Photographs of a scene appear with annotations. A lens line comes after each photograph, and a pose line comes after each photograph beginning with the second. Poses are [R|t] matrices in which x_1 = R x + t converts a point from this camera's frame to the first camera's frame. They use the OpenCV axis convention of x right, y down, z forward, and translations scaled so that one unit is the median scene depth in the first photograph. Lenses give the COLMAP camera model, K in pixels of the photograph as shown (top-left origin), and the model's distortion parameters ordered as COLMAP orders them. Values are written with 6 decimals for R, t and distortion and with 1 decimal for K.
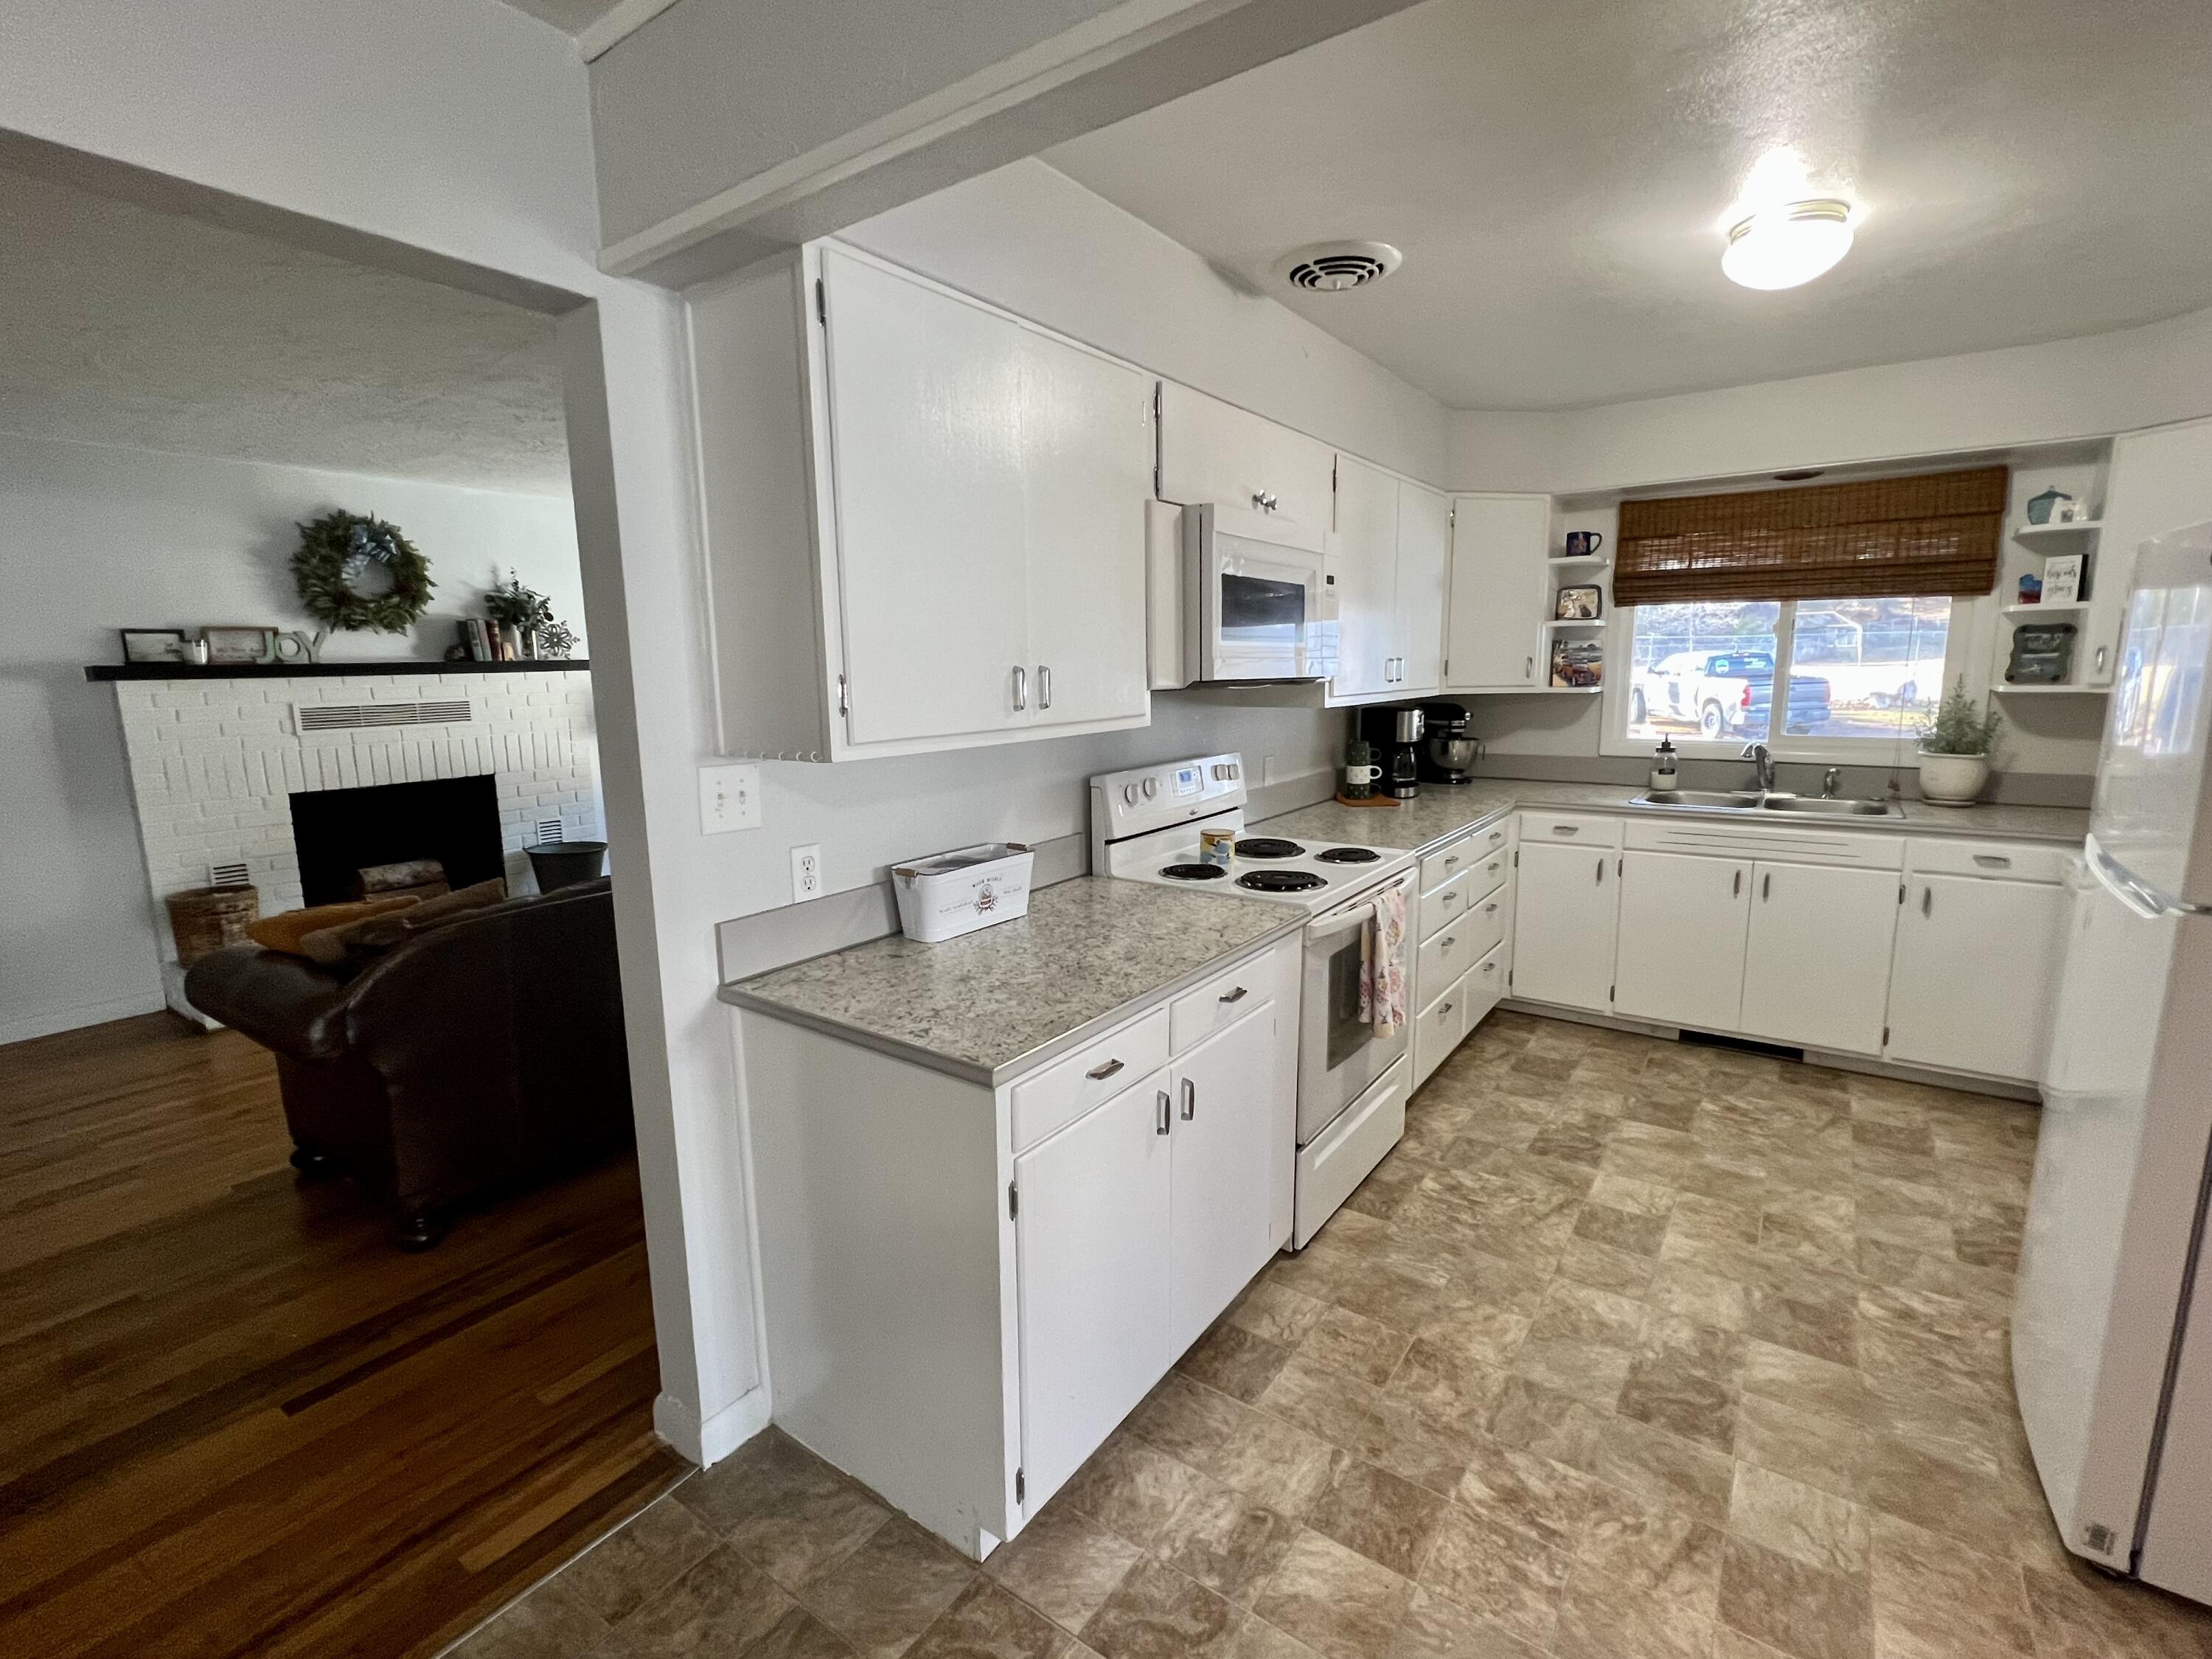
lens RADIAL K [[1009.4, 0, 1107.8], [0, 1009.4, 828.3], [0, 0, 1]] dist [-0.003676, 0.000854]
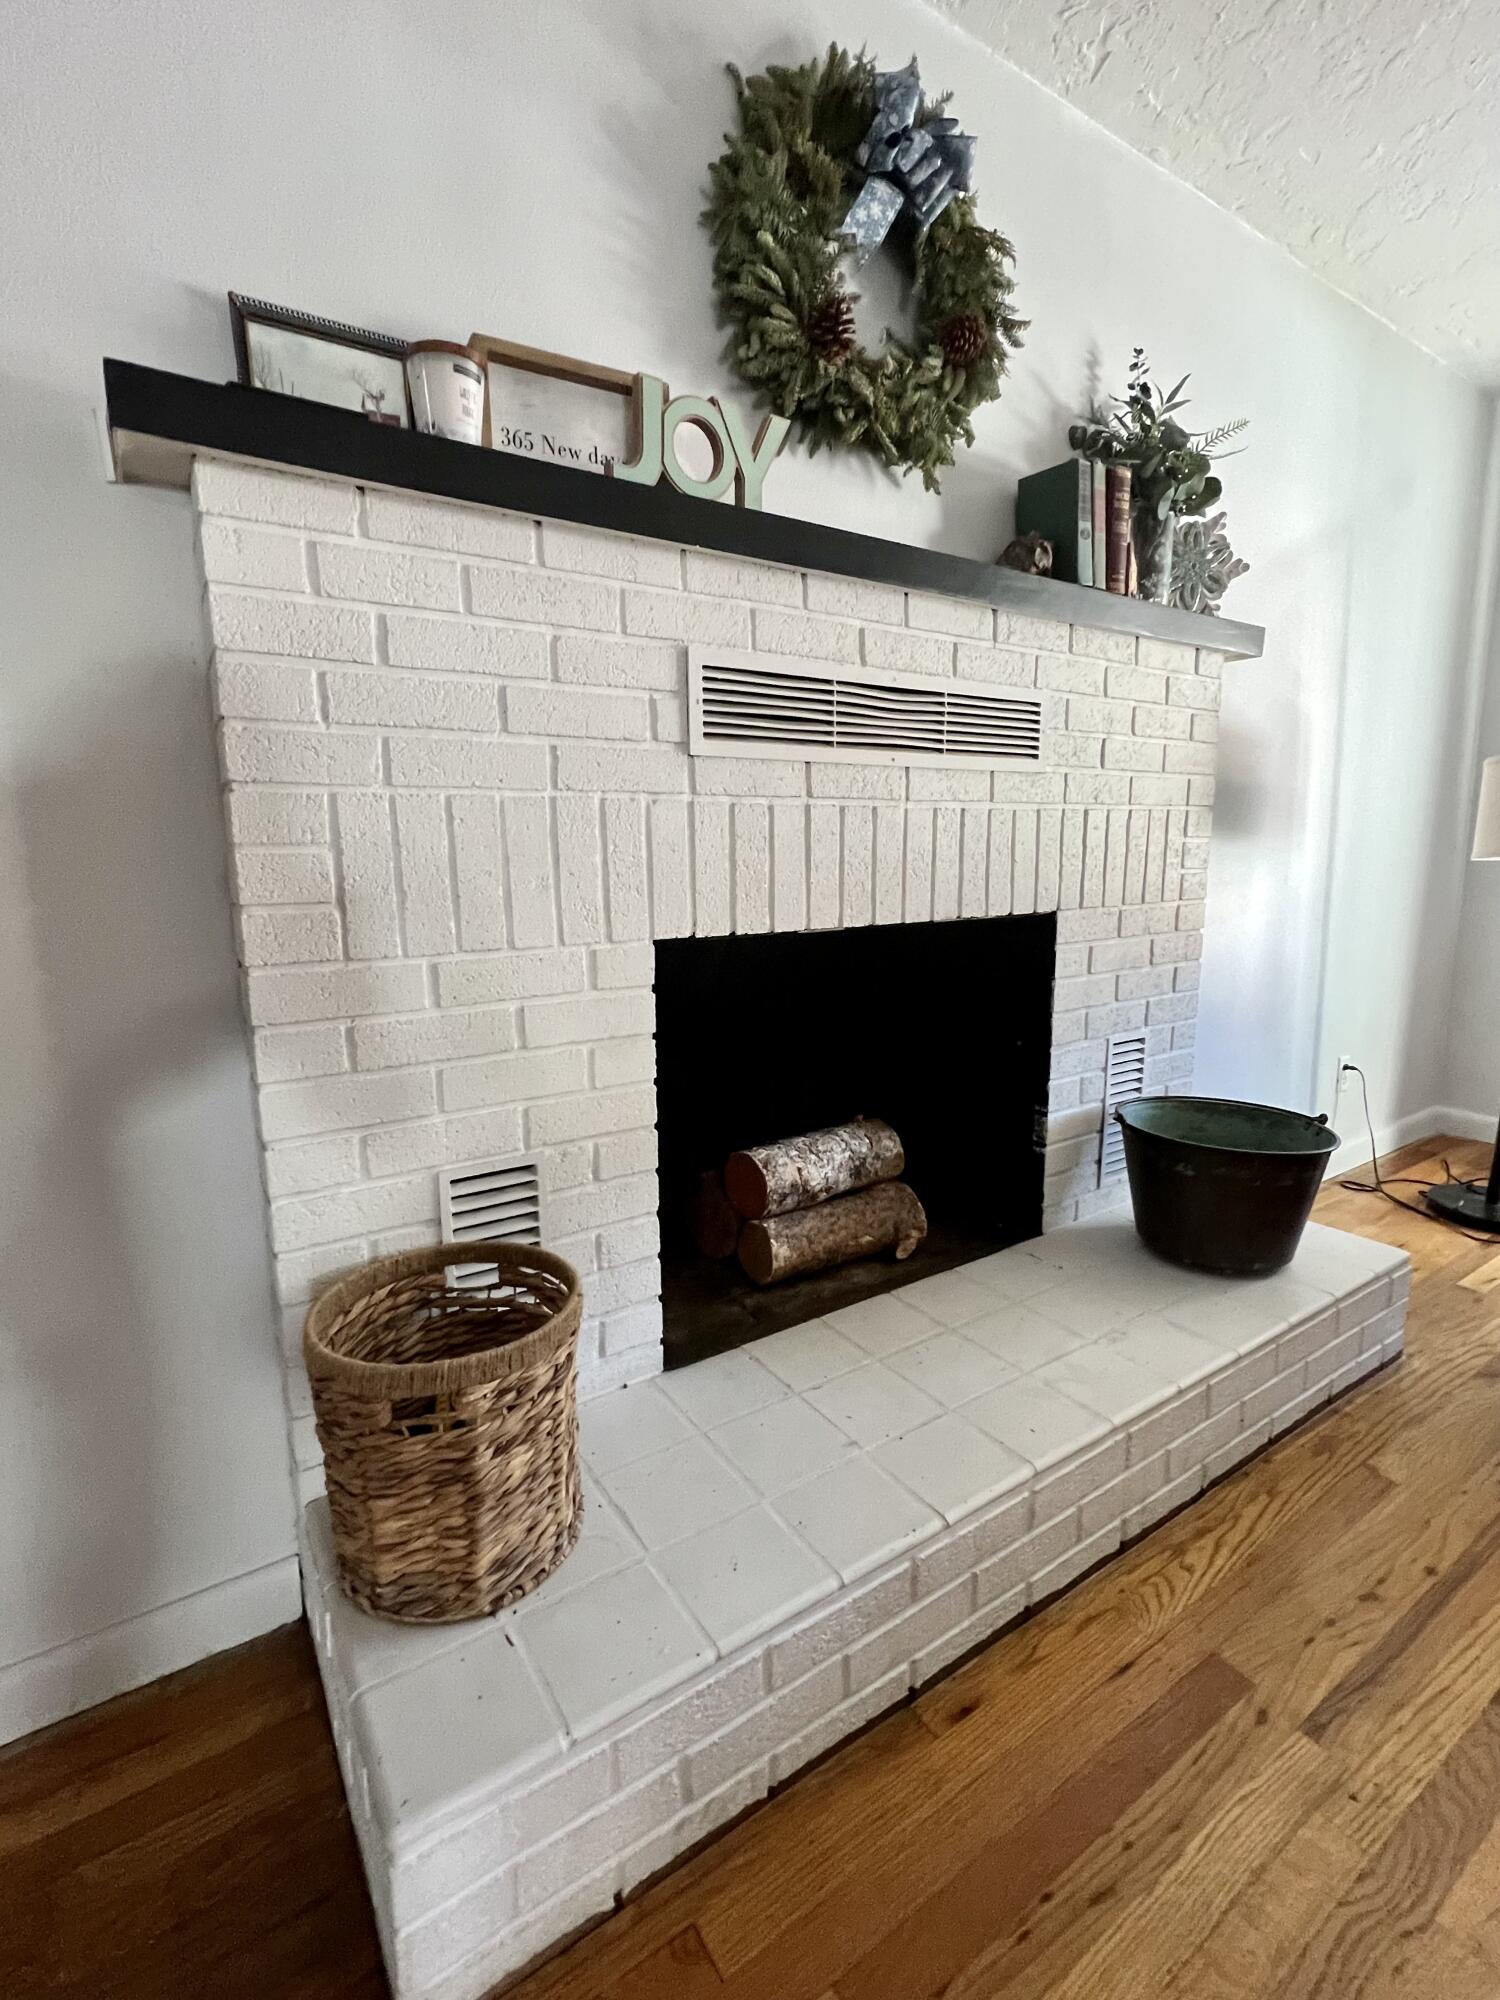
lens RADIAL K [[912.7, 0, 755.4], [0, 912.7, 1004.3], [0, 0, 1]] dist [-0.003676, 0.000854]
pose [[0.931457, 0.063713, -0.358231, -1.191442], [-0.062887, 0.997923, 0.013968, -0.035477], [0.358377, 0.009517, 0.933529, 1.307041]]
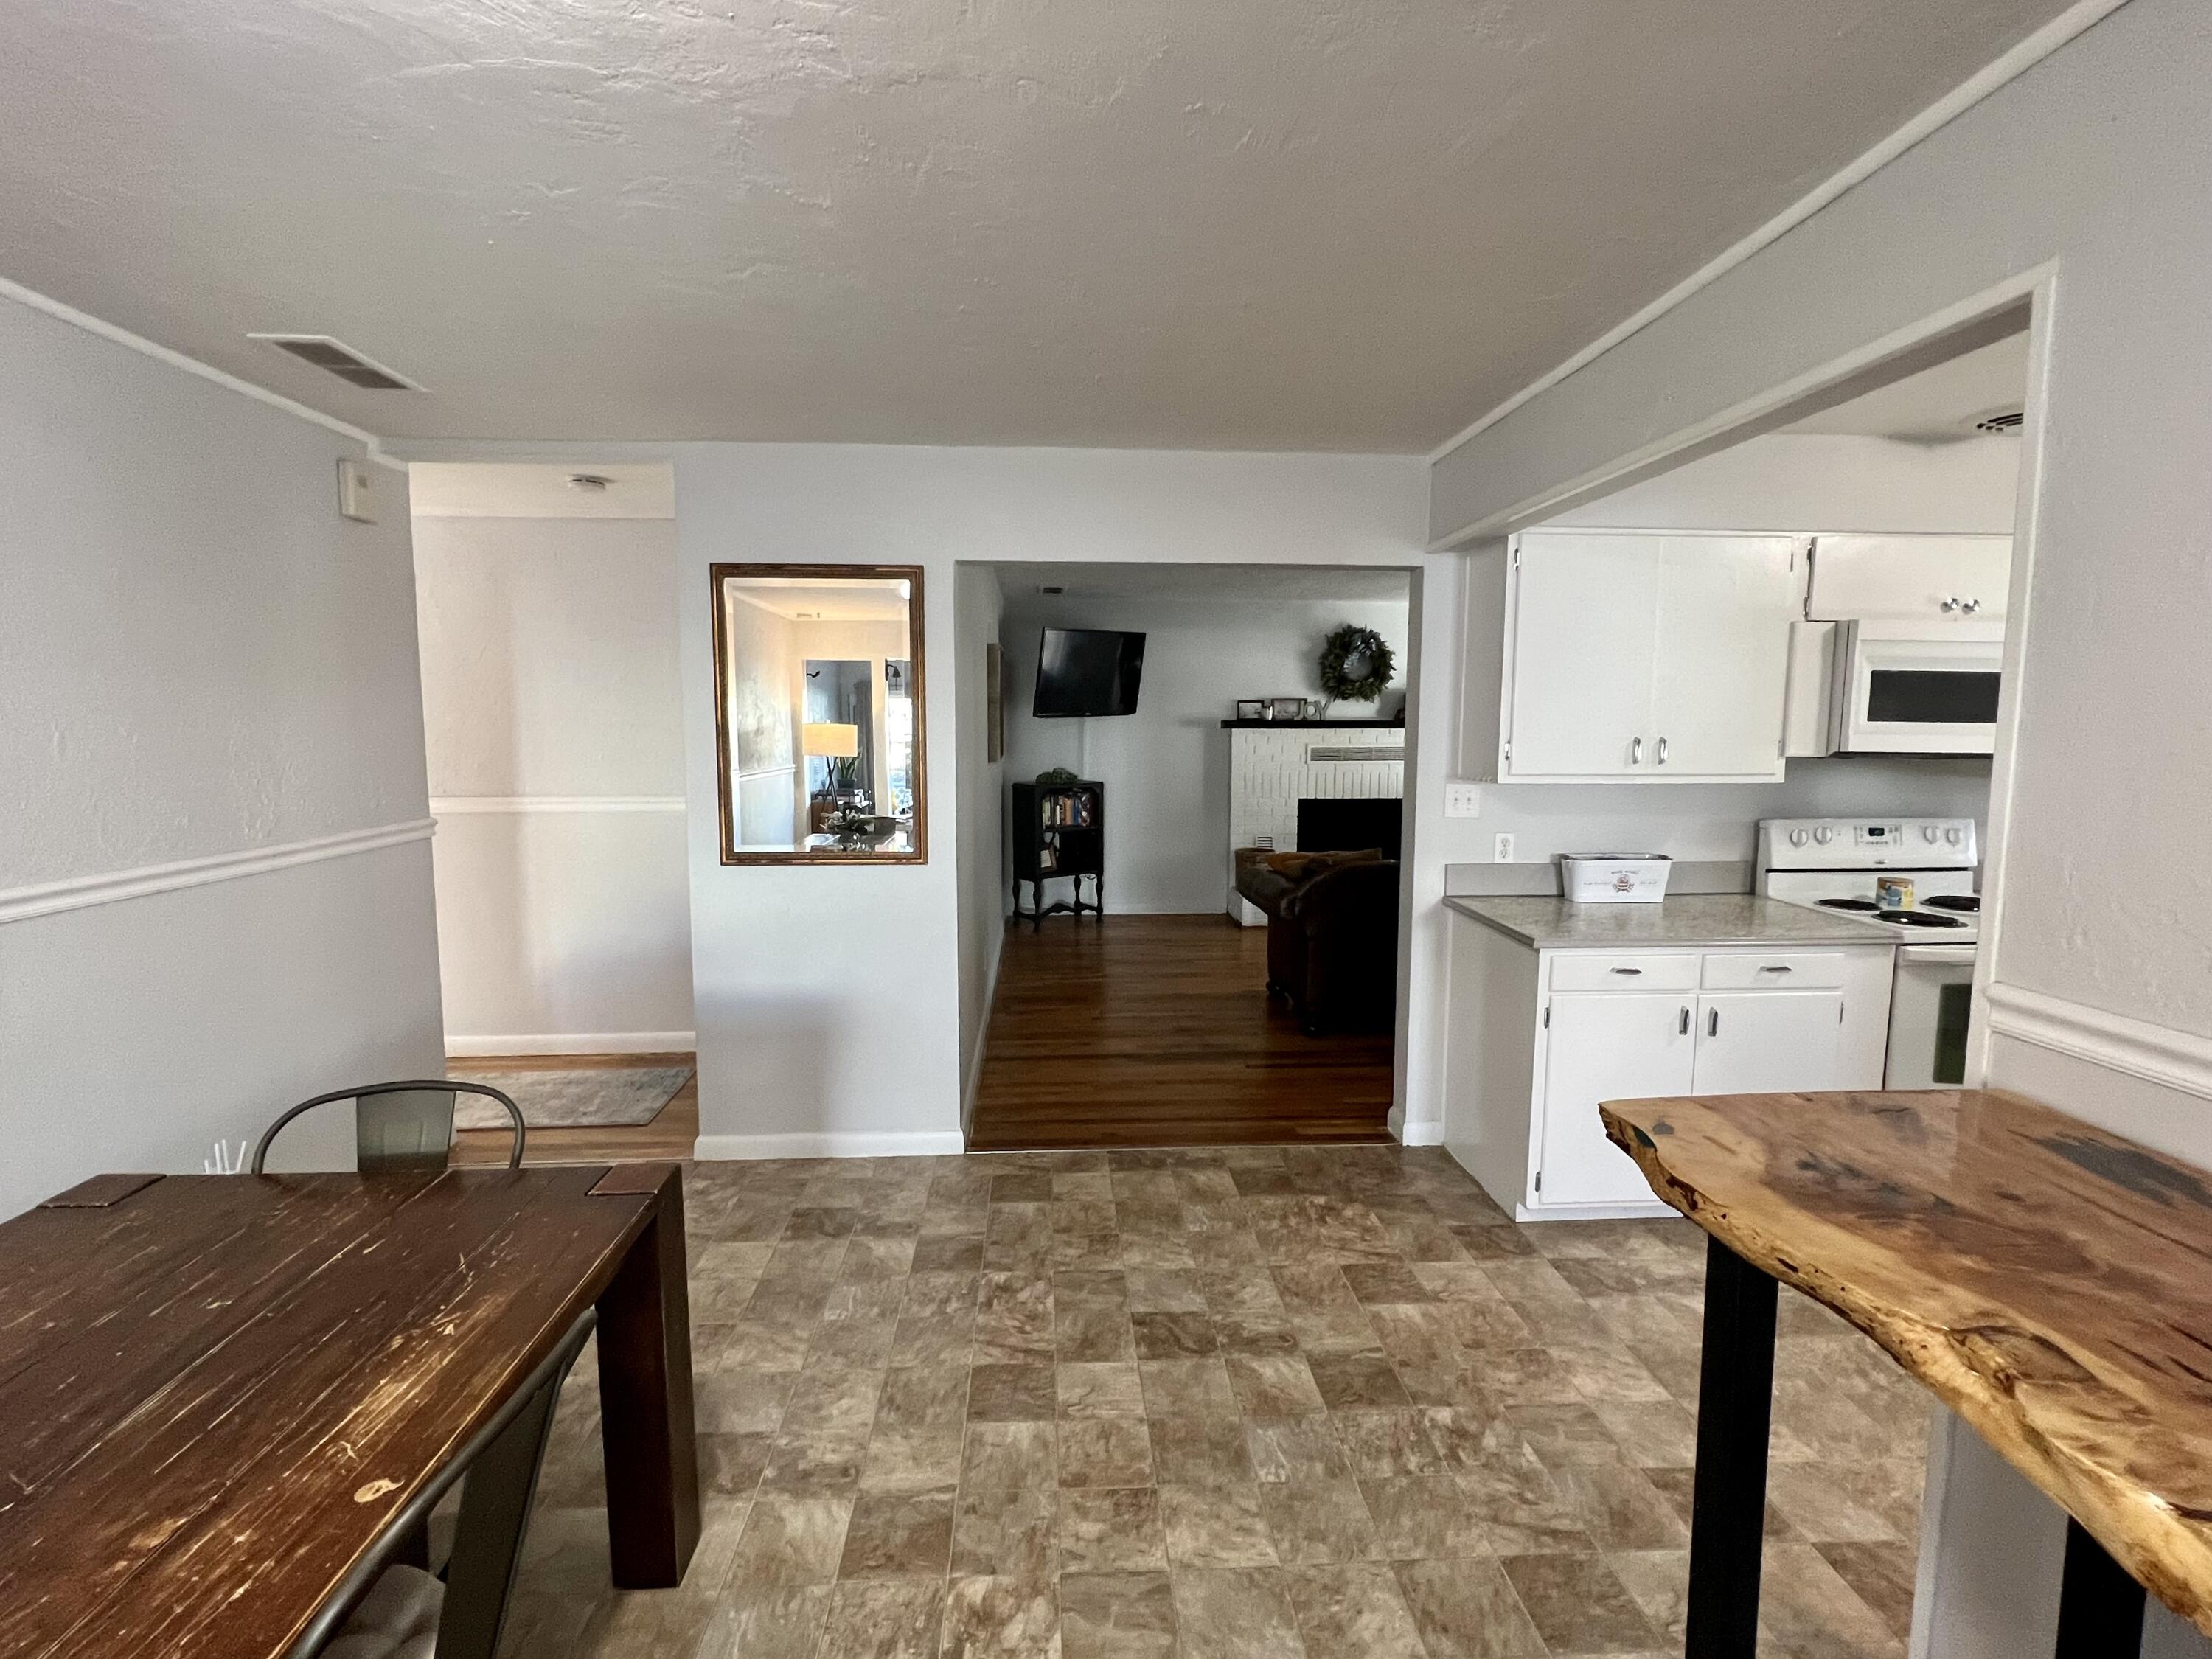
lens RADIAL K [[1009.4, 0, 1105.2], [0, 1009.4, 825.5], [0, 0, 1]] dist [-0.003676, 0.000854]
pose [[0.628830, 0.097537, -0.771401, 0.461415], [-0.139704, 0.990129, 0.011310, 0.060594], [0.764889, 0.100656, 0.636249, -0.499140]]
